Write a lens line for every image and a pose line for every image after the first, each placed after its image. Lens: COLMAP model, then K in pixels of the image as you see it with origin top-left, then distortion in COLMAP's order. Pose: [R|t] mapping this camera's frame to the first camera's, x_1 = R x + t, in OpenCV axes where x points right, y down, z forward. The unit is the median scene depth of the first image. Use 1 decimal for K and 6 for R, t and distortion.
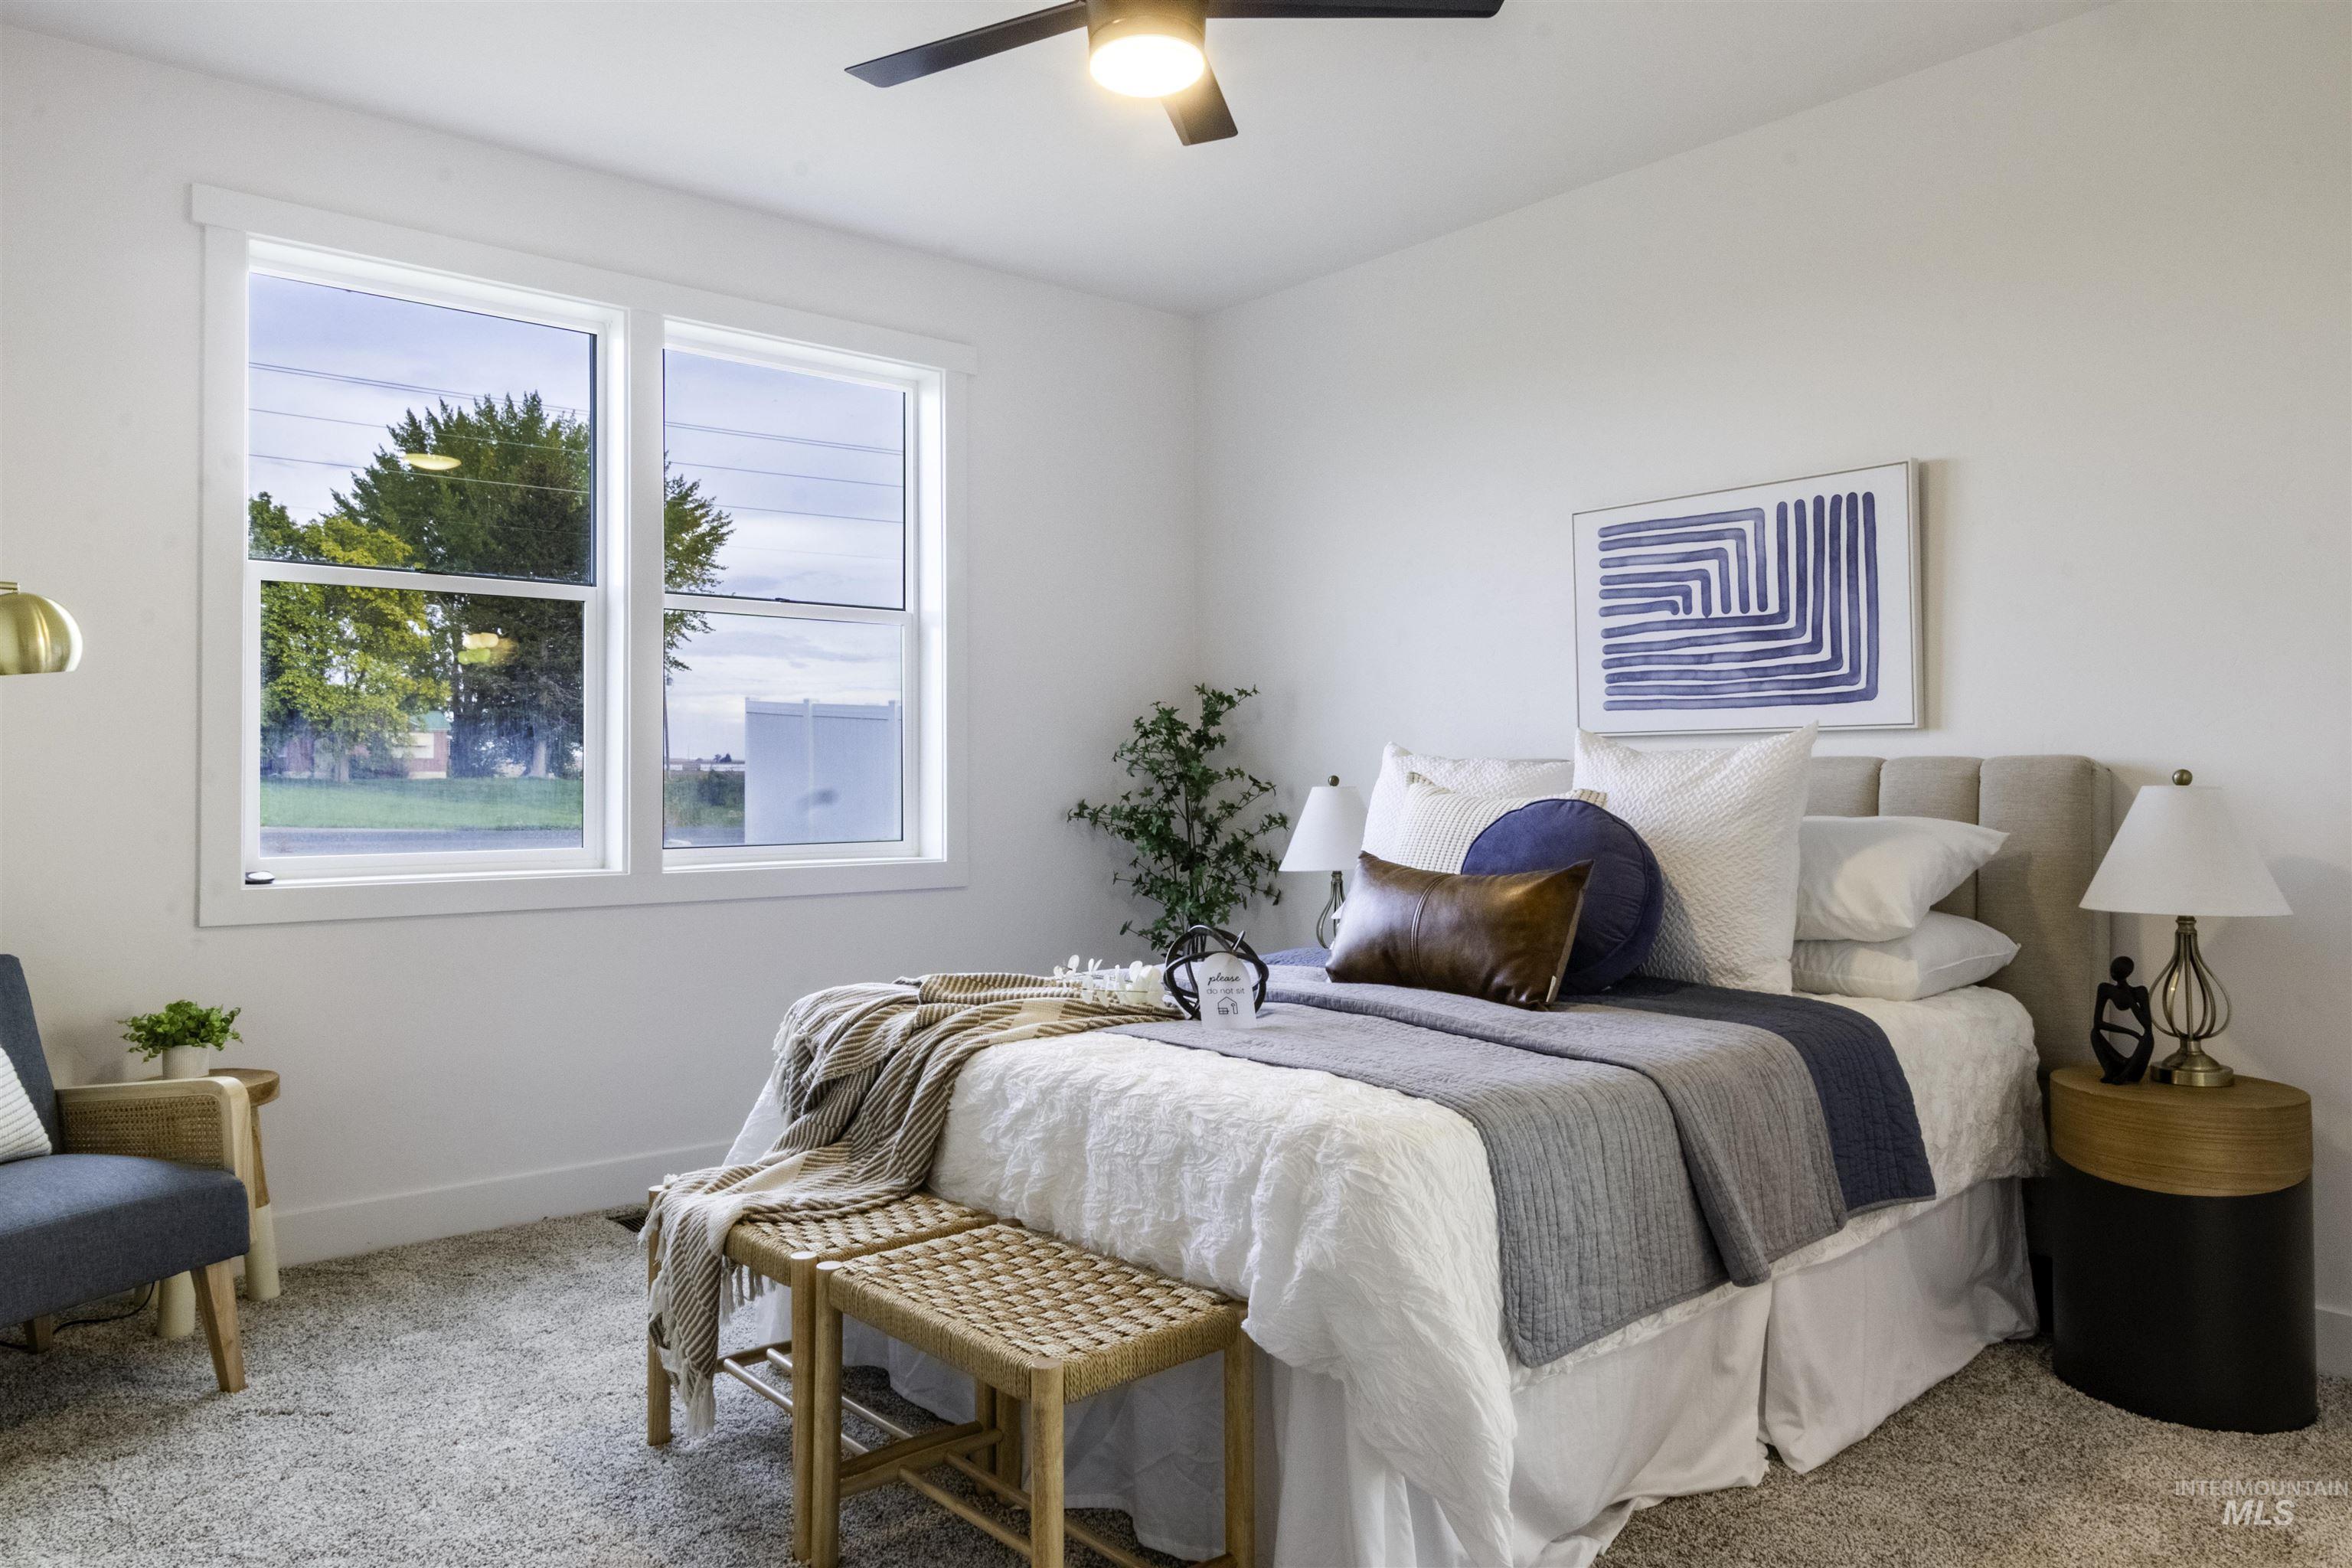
lens RADIAL K [[1629.1, 0, 1182.7], [0, 1629.1, 752.3], [0, 0, 1]] dist [-0.003394, -0.000342]
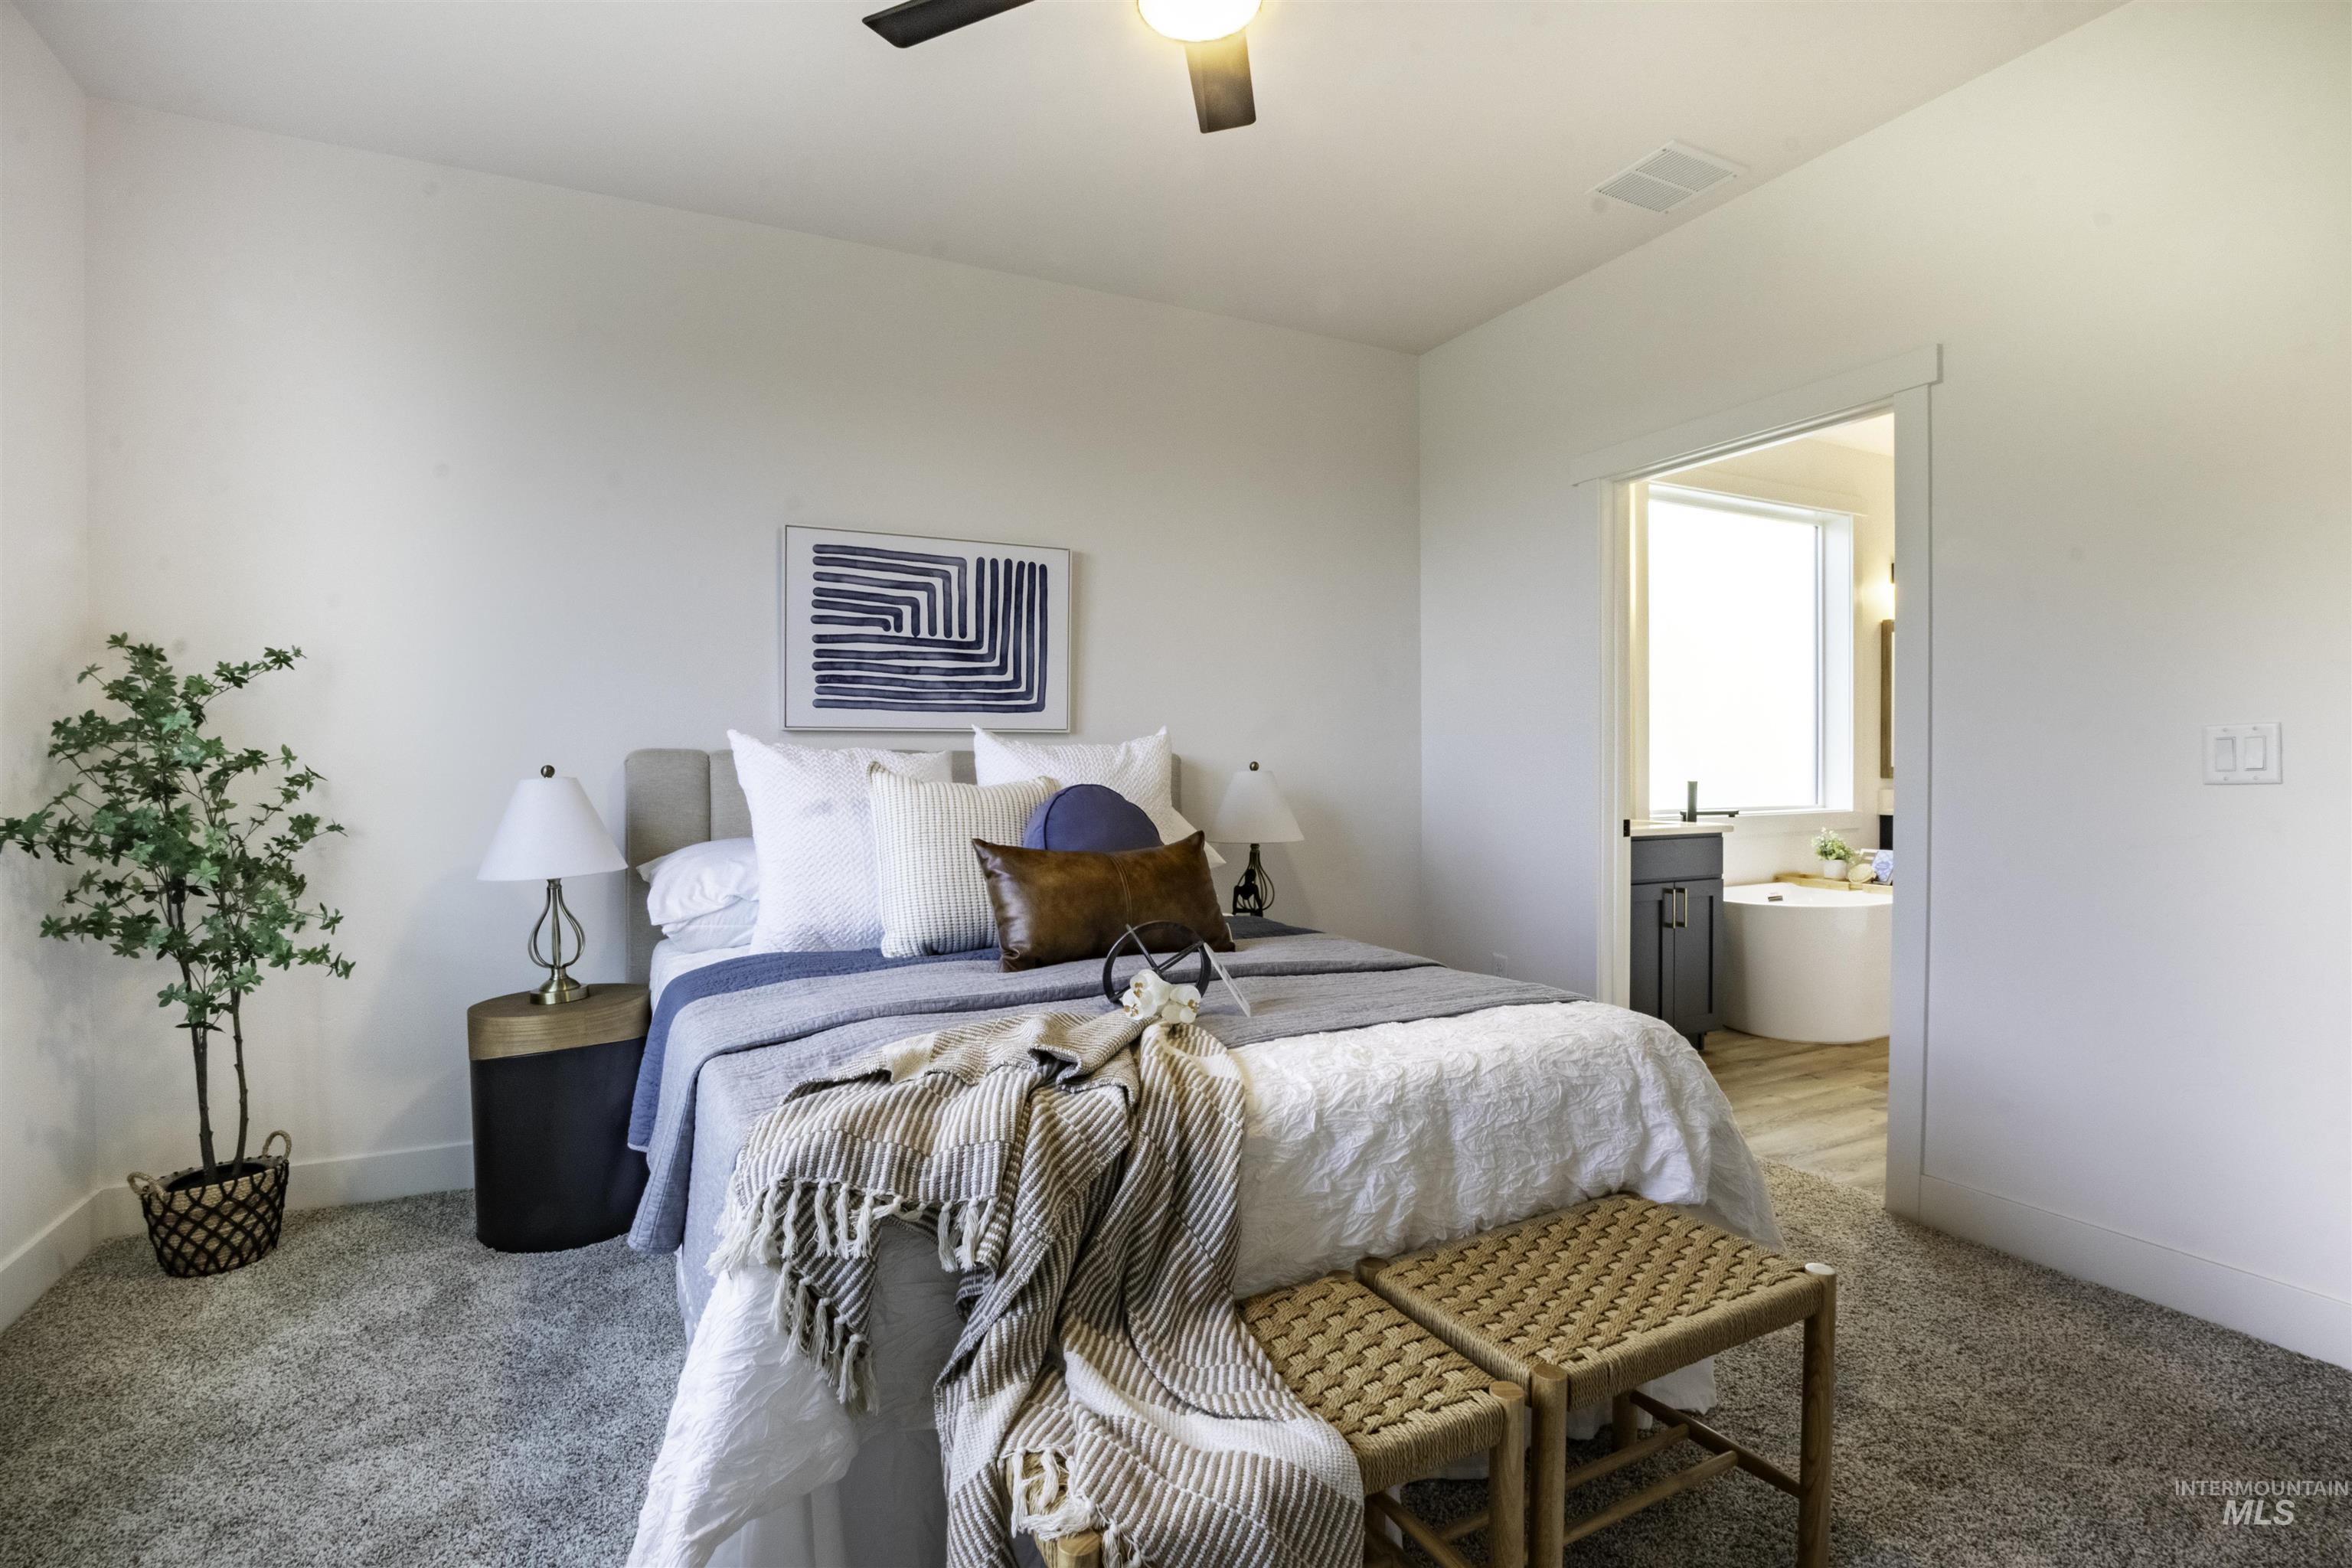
lens RADIAL K [[1109.7, 0, 1181.7], [0, 1109.7, 779.1], [0, 0, 1]] dist [-0.027509, 0.000900]
pose [[0.221008, -0.012215, 0.975195, -0.466702], [-0.013390, 0.999789, 0.015558, 0.009395], [-0.975180, -0.016496, 0.220798, 0.633293]]
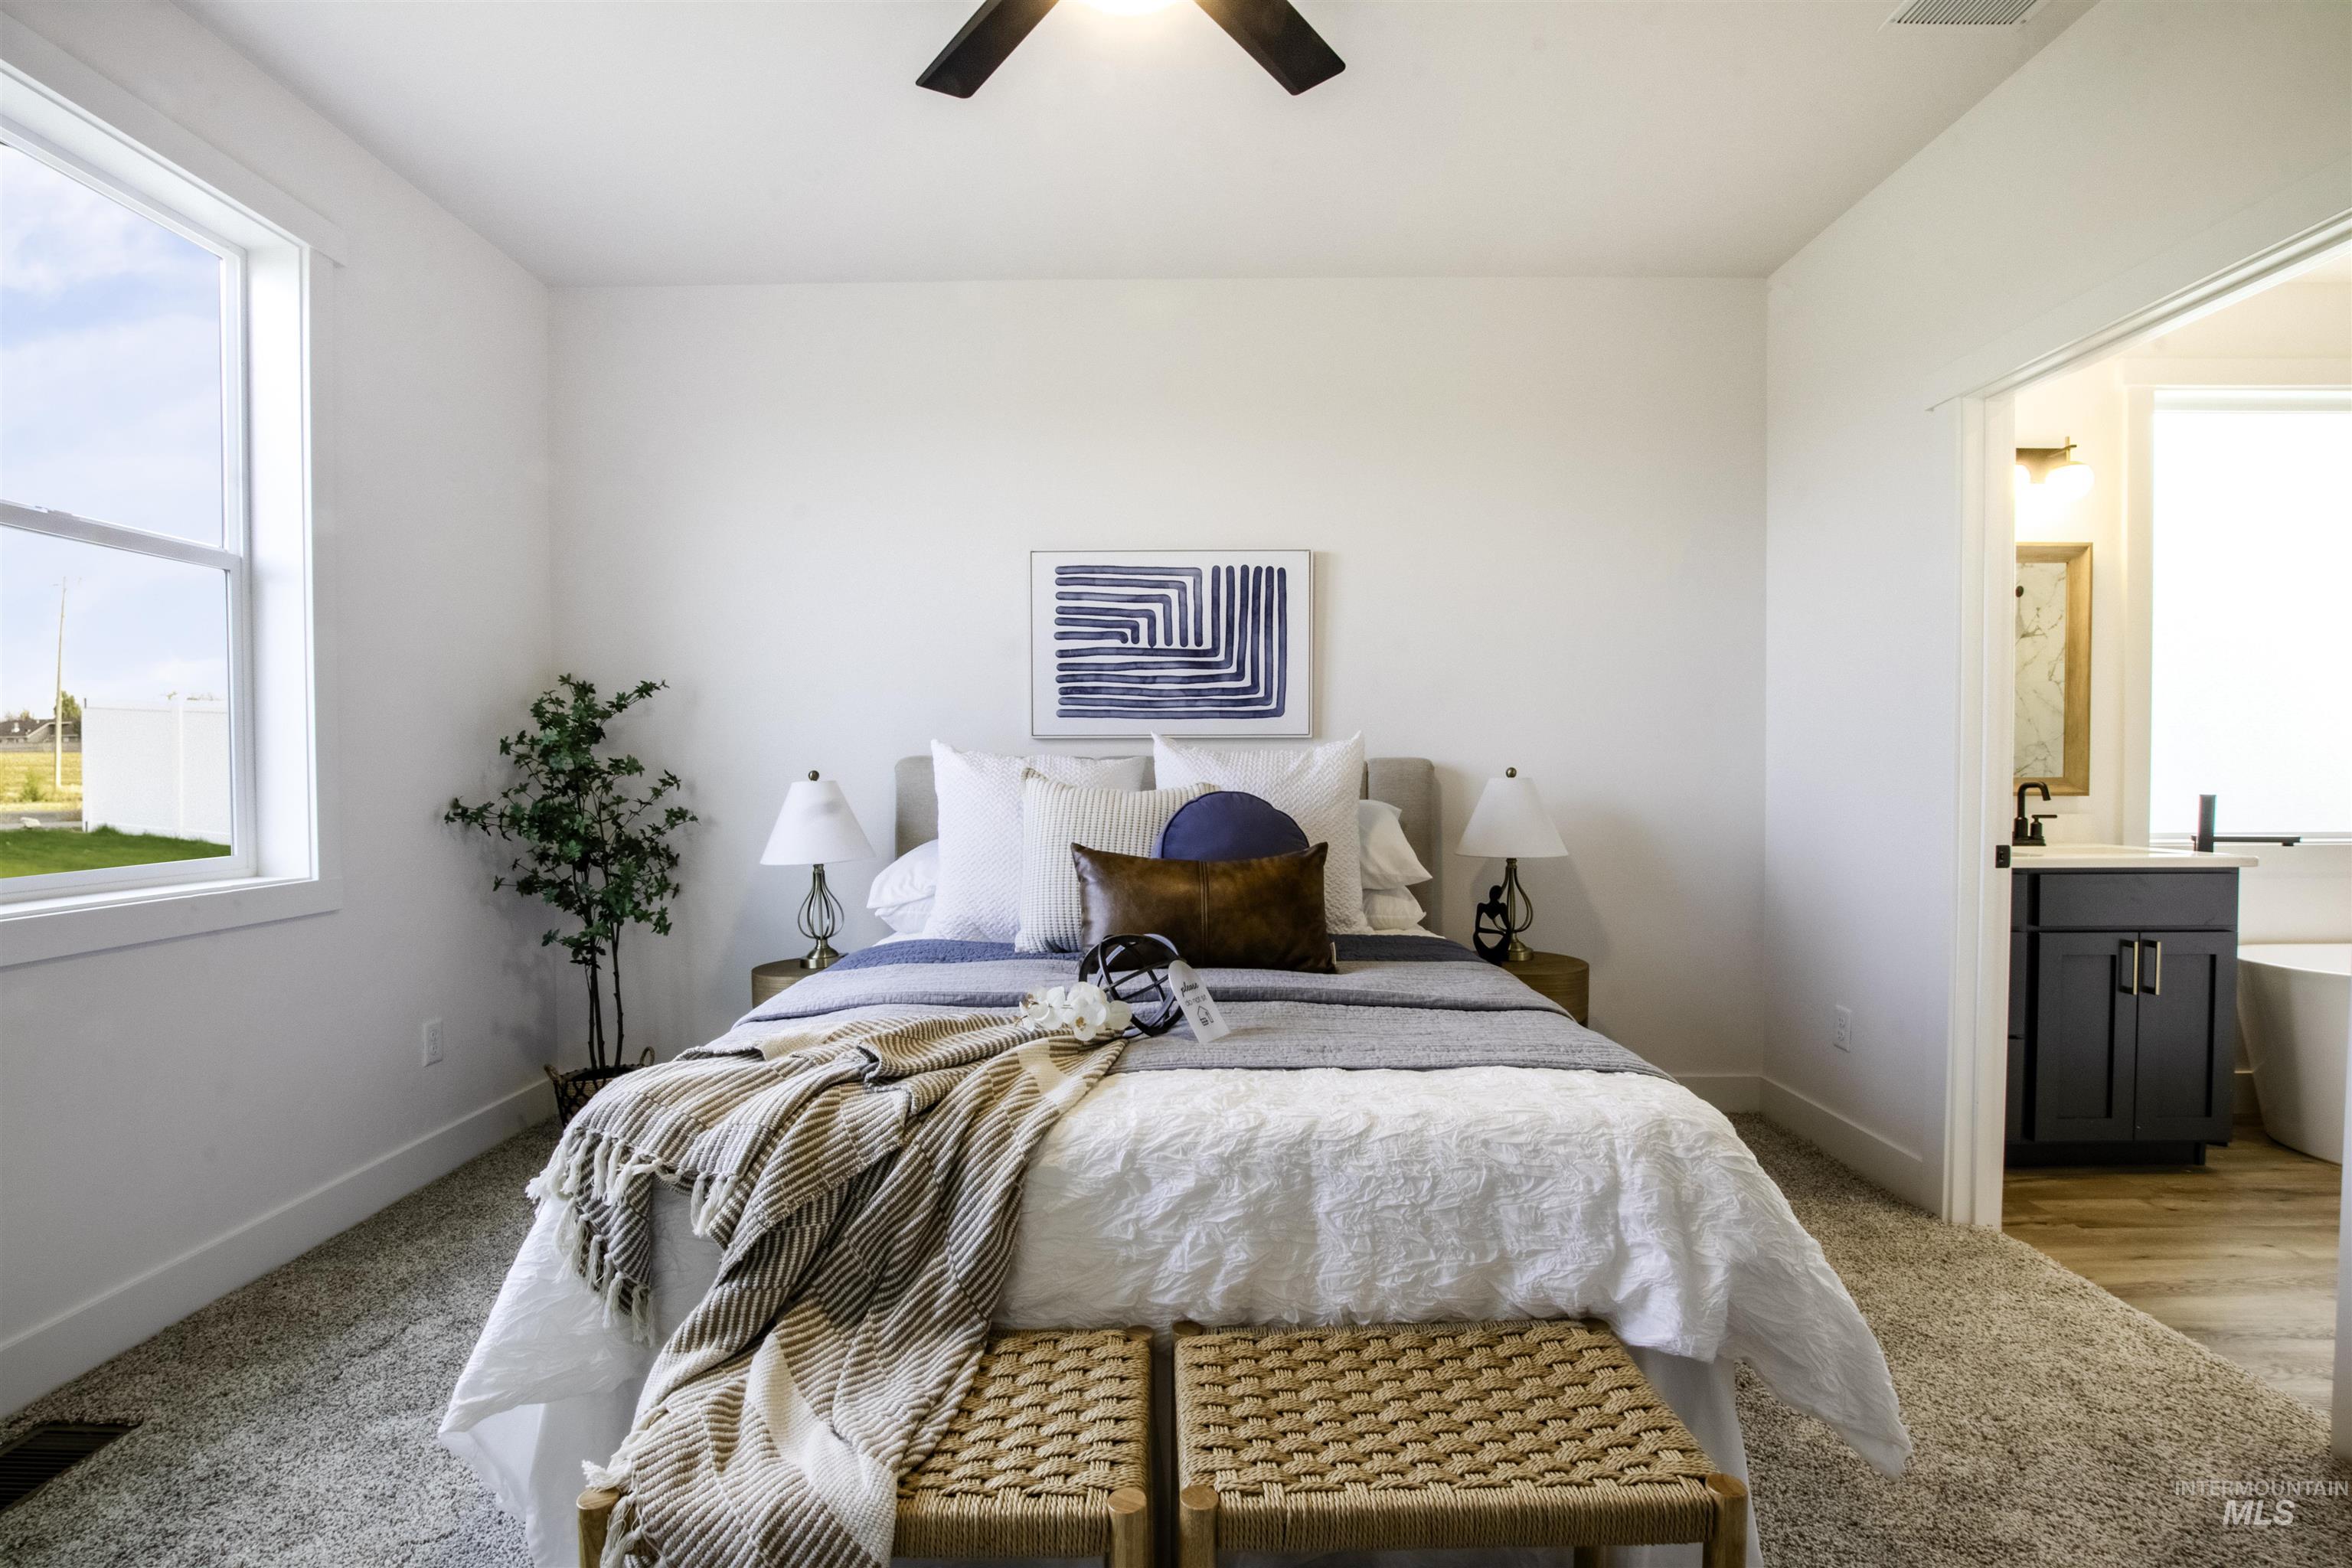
lens RADIAL K [[1093.6, 0, 1185.4], [0, 1093.6, 797.8], [0, 0, 1]] dist [-0.033093, 0.006298]
pose [[0.644519, -0.020591, 0.764311, -0.333383], [-0.011961, 0.999243, 0.037006, 0.003722], [-0.764495, -0.032993, 0.643785, 0.431054]]
